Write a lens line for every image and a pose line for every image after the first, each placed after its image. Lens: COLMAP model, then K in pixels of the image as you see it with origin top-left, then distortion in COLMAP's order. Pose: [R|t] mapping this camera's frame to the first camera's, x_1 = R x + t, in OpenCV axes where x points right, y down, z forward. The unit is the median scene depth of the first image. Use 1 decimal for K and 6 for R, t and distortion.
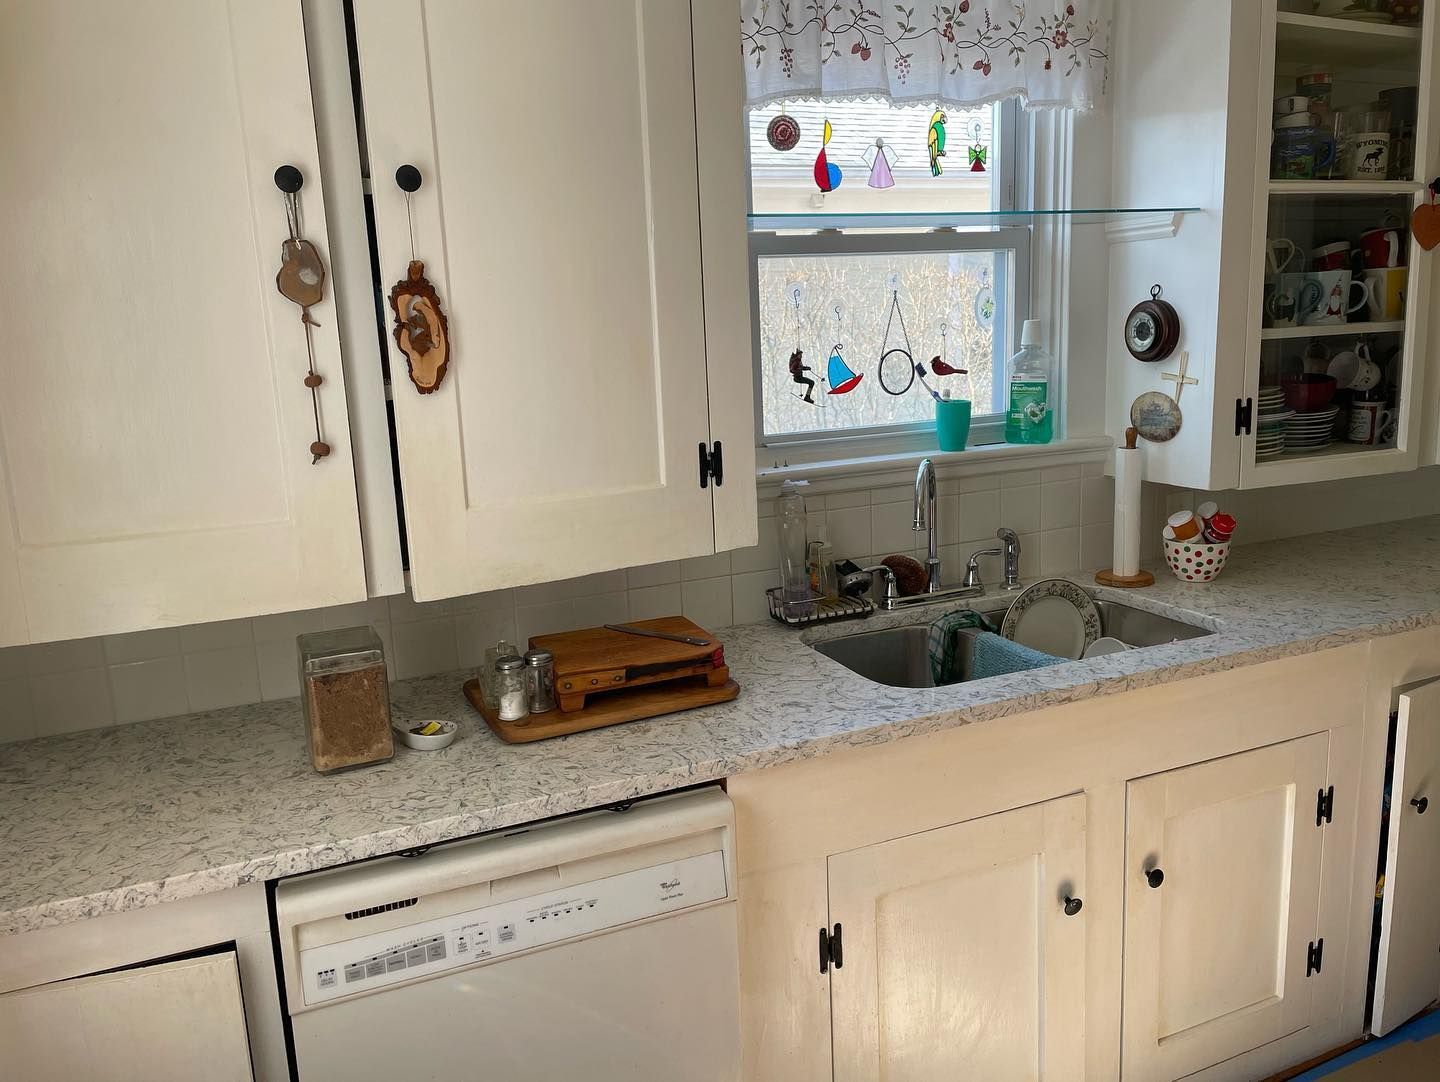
lens RADIAL K [[1108.0, 0, 720.0], [0, 1108.0, 541.0], [0, 0, 1]] dist [0.107977, -0.133713]
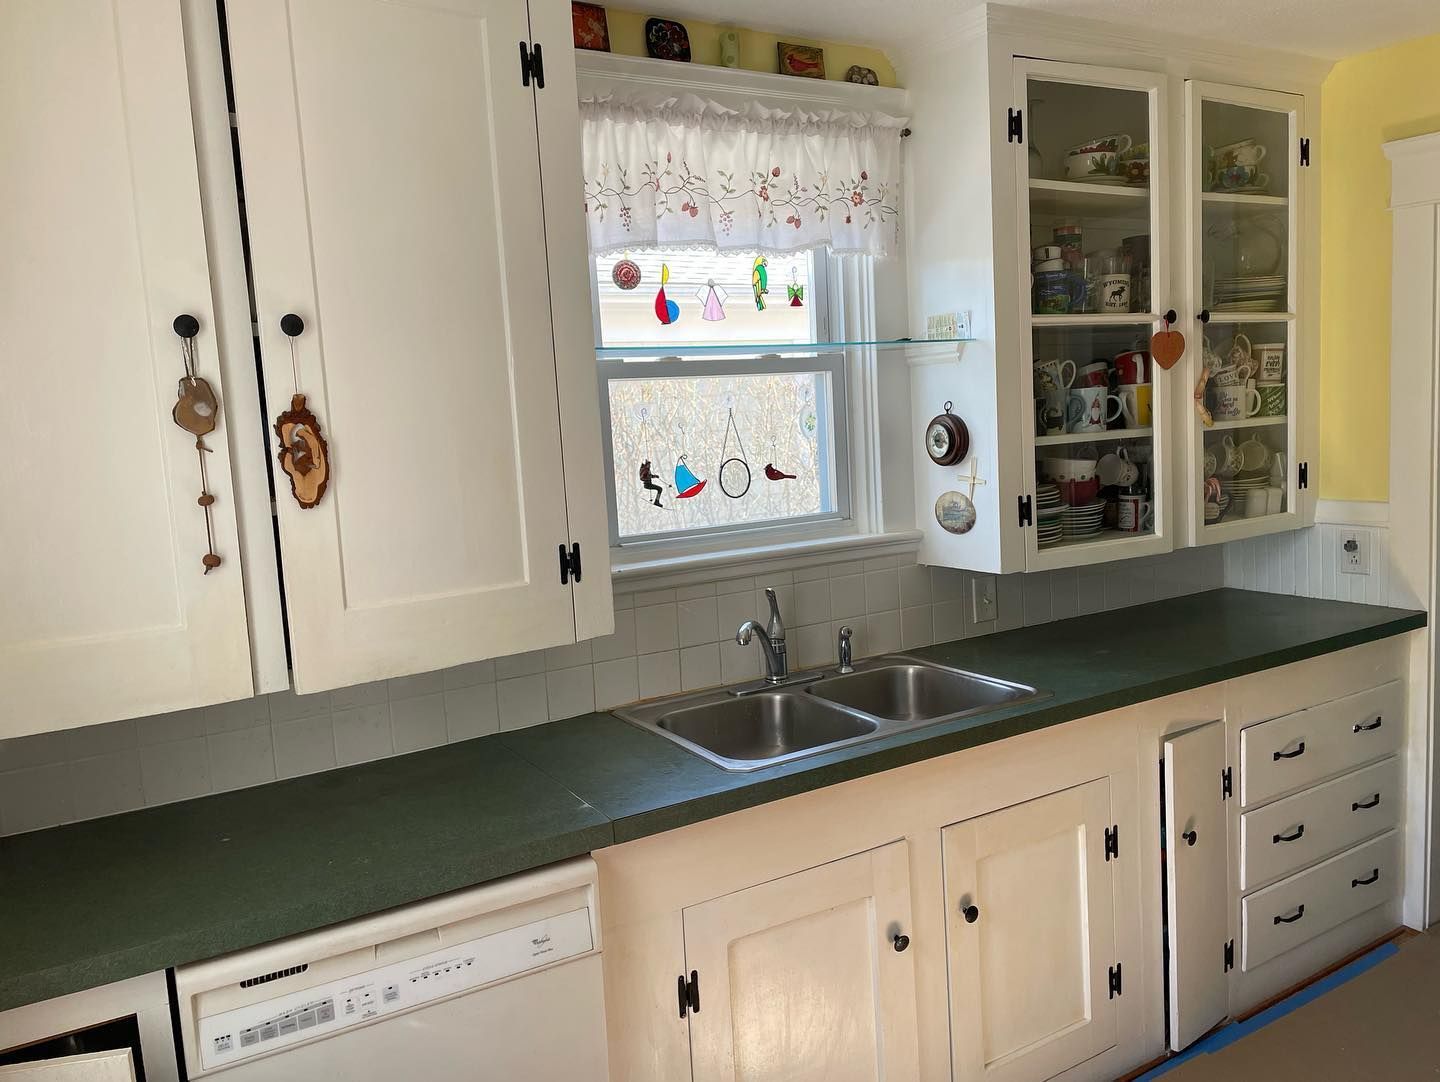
lens RADIAL K [[1108.0, 0, 720.0], [0, 1108.0, 541.0], [0, 0, 1]] dist [0.107977, -0.133713]
pose [[0.992416, -0.028629, 0.119545, 0.007524], [0.039352, 0.995314, -0.088323, 0.012214], [-0.116456, 0.092357, 0.988892, -0.119109]]
